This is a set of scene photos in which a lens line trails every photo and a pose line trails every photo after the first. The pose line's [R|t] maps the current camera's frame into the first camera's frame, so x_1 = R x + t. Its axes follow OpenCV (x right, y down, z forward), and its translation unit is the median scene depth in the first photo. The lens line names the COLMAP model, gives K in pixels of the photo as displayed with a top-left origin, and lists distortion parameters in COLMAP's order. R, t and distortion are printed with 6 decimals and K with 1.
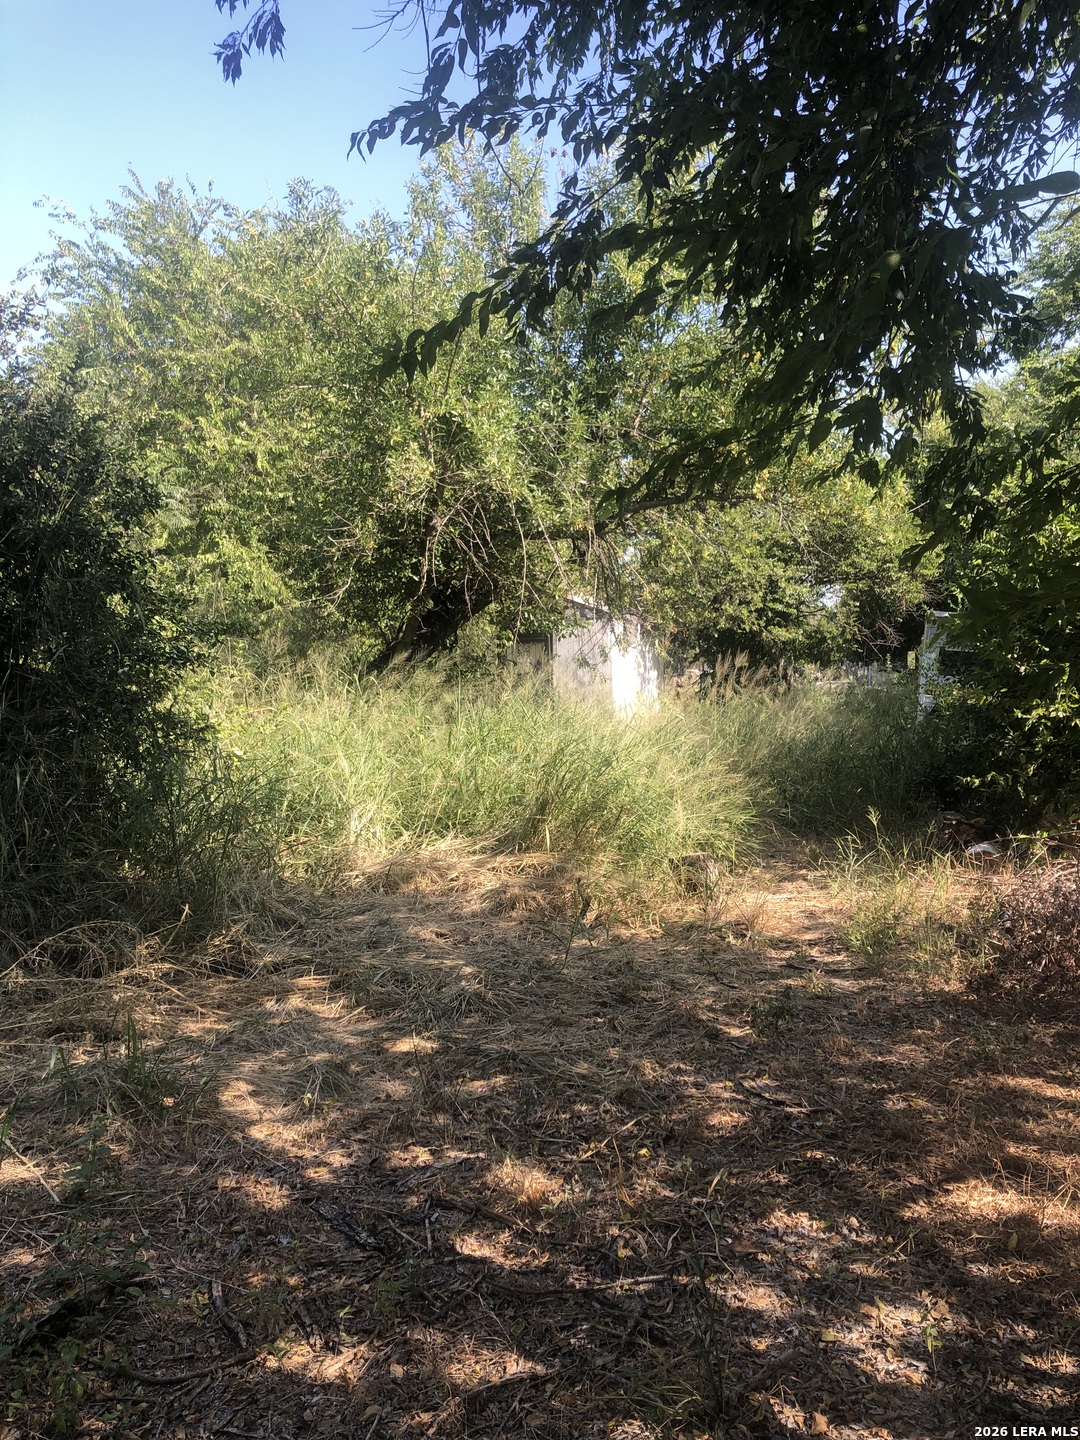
lens RADIAL K [[1180.1, 0, 543.9], [0, 1180.1, 721.0], [0, 0, 1]] dist [0.011458, -0.030110]
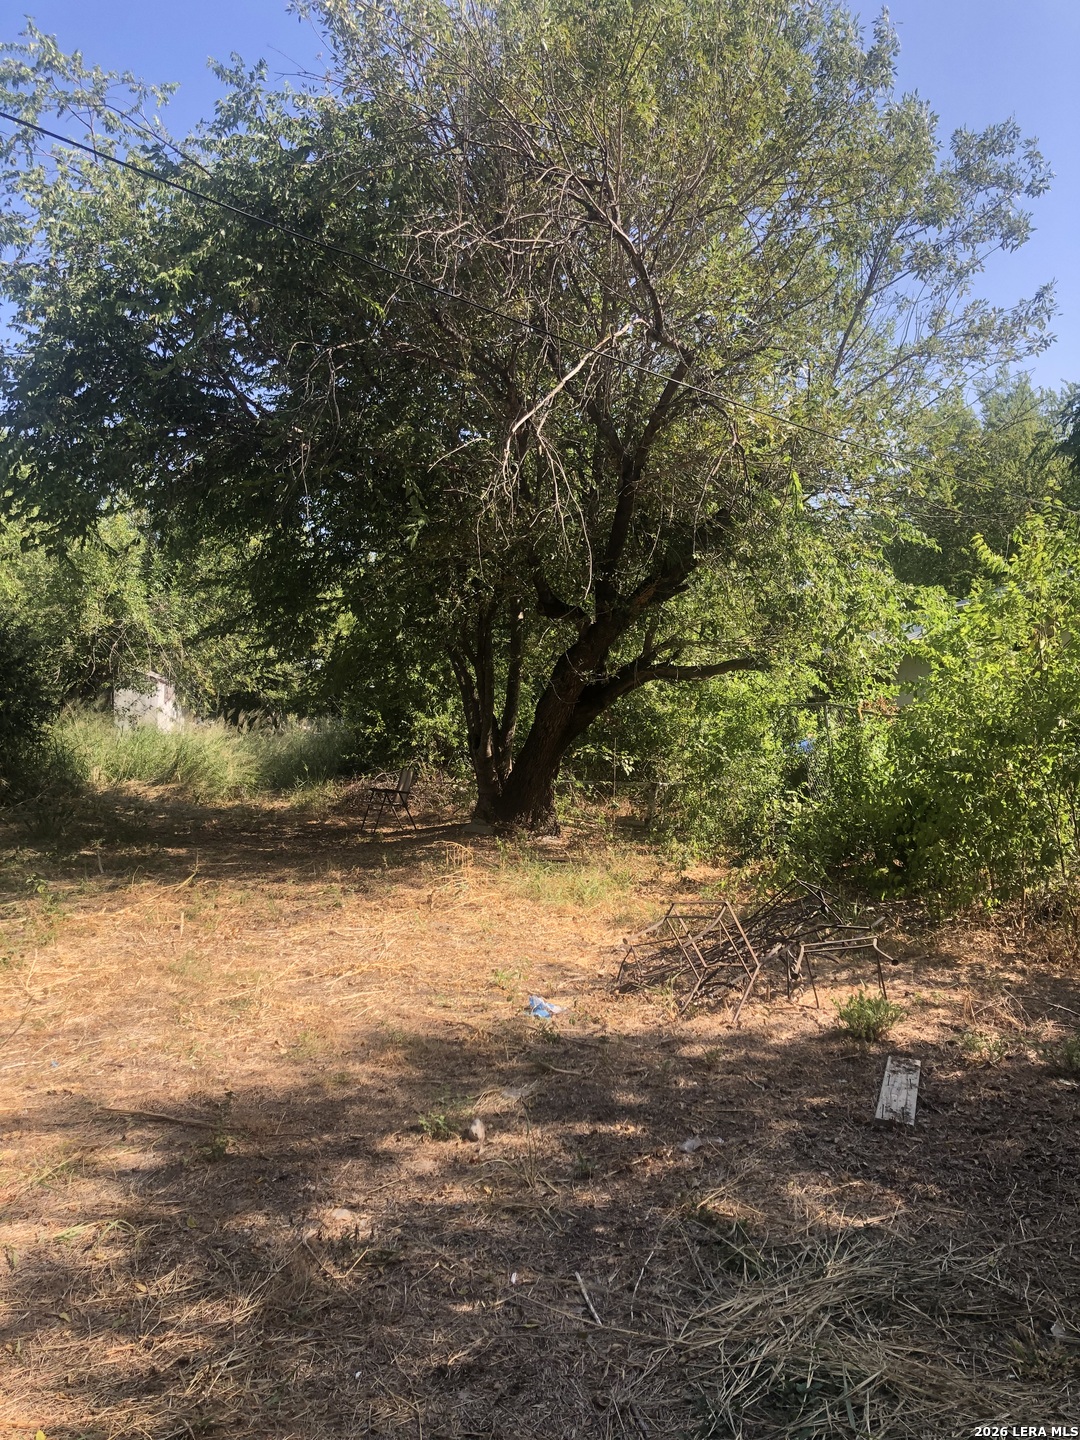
lens RADIAL K [[1180.1, 0, 545.2], [0, 1180.1, 722.5], [0, 0, 1]] dist [0.011458, -0.030110]
pose [[0.911730, 0.012097, 0.410611, -0.103691], [0.006433, 0.999023, -0.043717, 0.031058], [-0.410739, 0.042500, 0.910762, -0.531398]]
